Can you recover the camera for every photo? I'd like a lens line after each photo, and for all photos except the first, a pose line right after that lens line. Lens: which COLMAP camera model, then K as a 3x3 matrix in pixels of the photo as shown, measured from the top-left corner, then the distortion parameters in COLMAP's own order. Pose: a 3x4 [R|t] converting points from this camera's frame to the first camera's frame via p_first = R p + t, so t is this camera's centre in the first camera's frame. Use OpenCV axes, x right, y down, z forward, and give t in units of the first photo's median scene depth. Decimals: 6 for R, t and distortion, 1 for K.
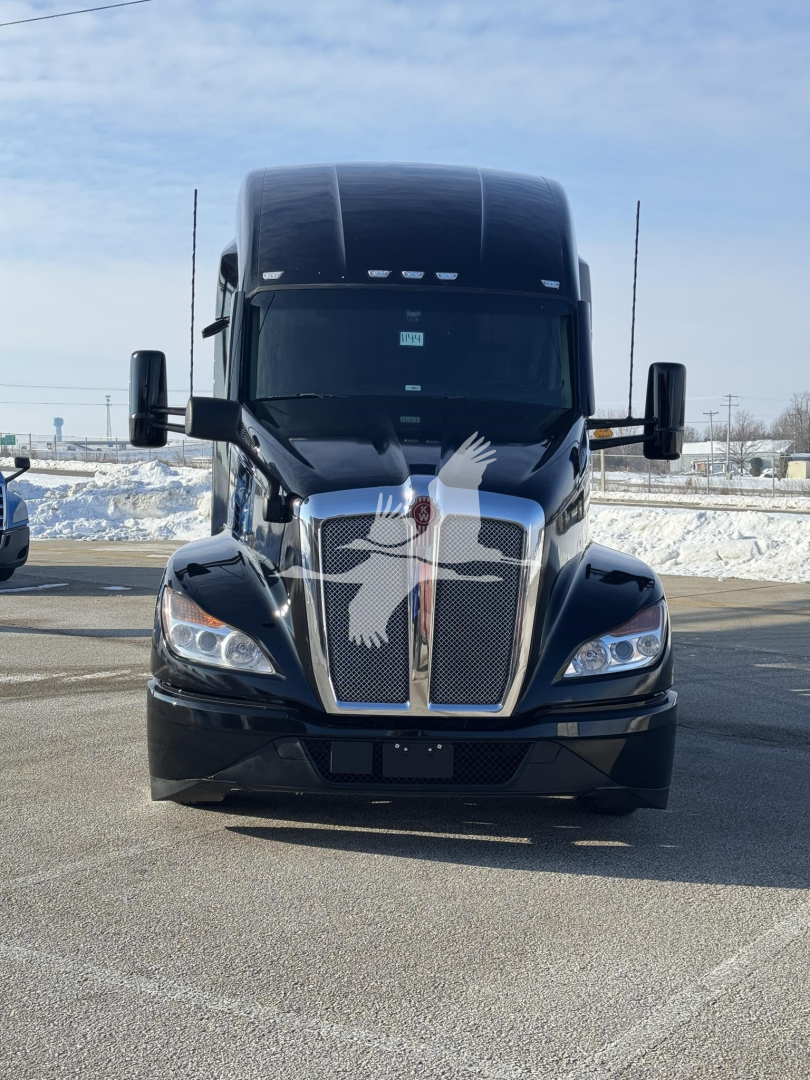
lens RADIAL K [[1497.3, 0, 405.0], [0, 1497.3, 540.0], [0, 0, 1]] dist [0.146098, -0.033368]
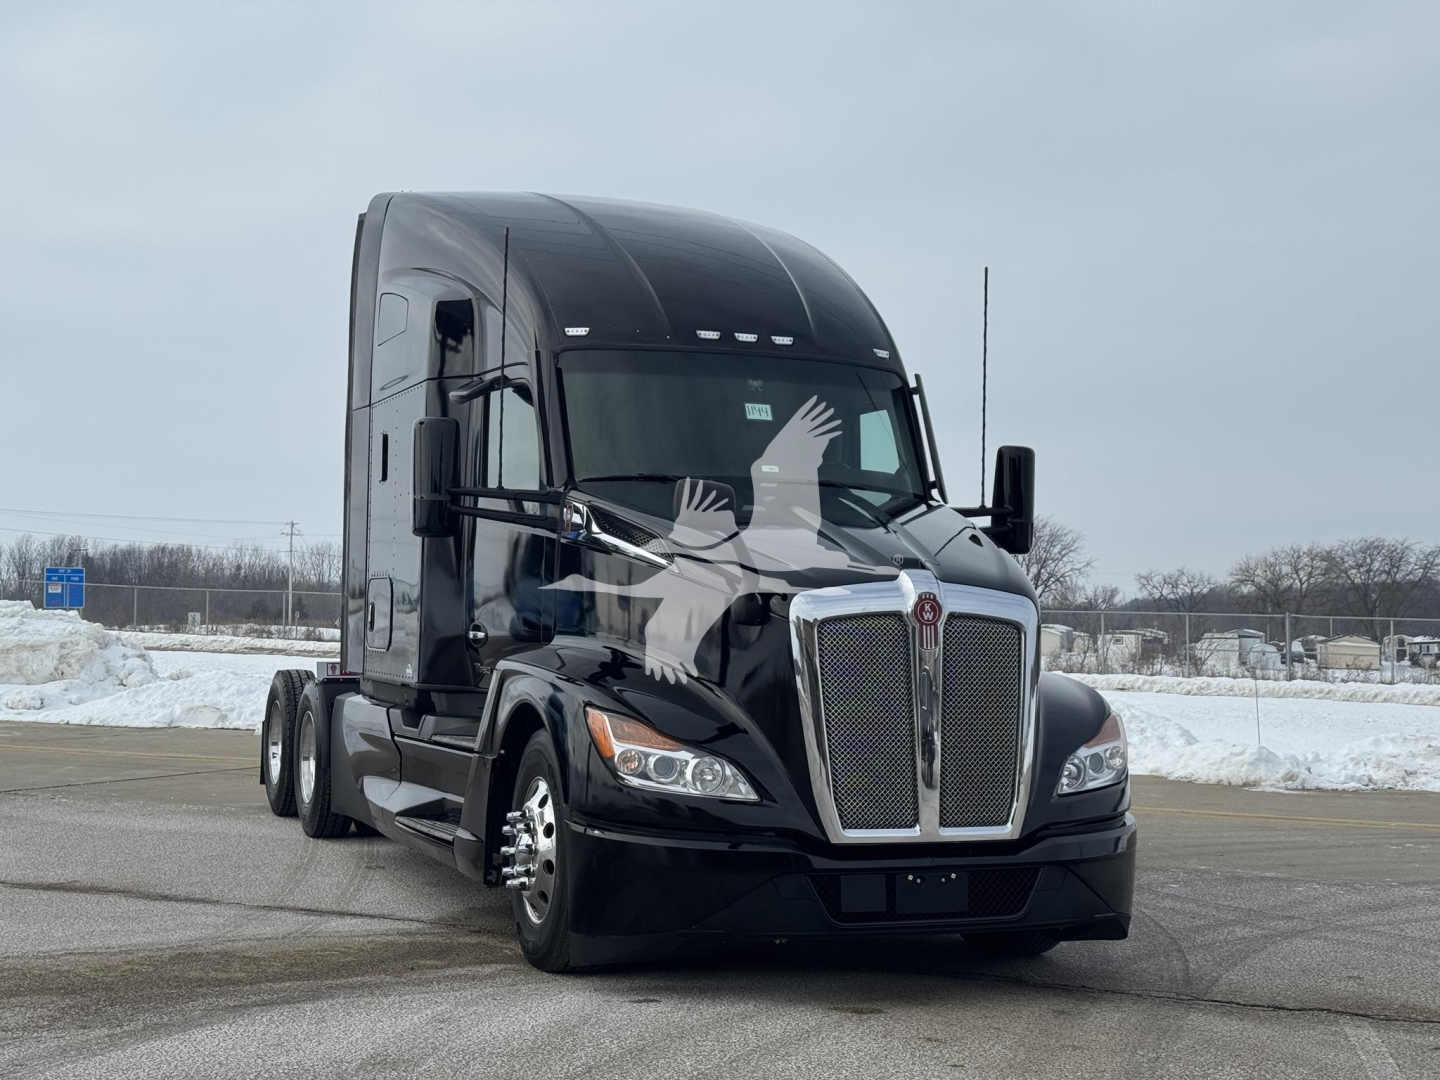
lens RADIAL K [[1996.4, 0, 720.0], [0, 1996.4, 540.0], [0, 0, 1]] dist [0.146098, -0.033368]
pose [[0.942152, 0.005934, 0.335135, -0.480603], [0.014441, 0.998196, -0.058270, 0.006605], [-0.334876, 0.059738, 0.940367, -0.075474]]
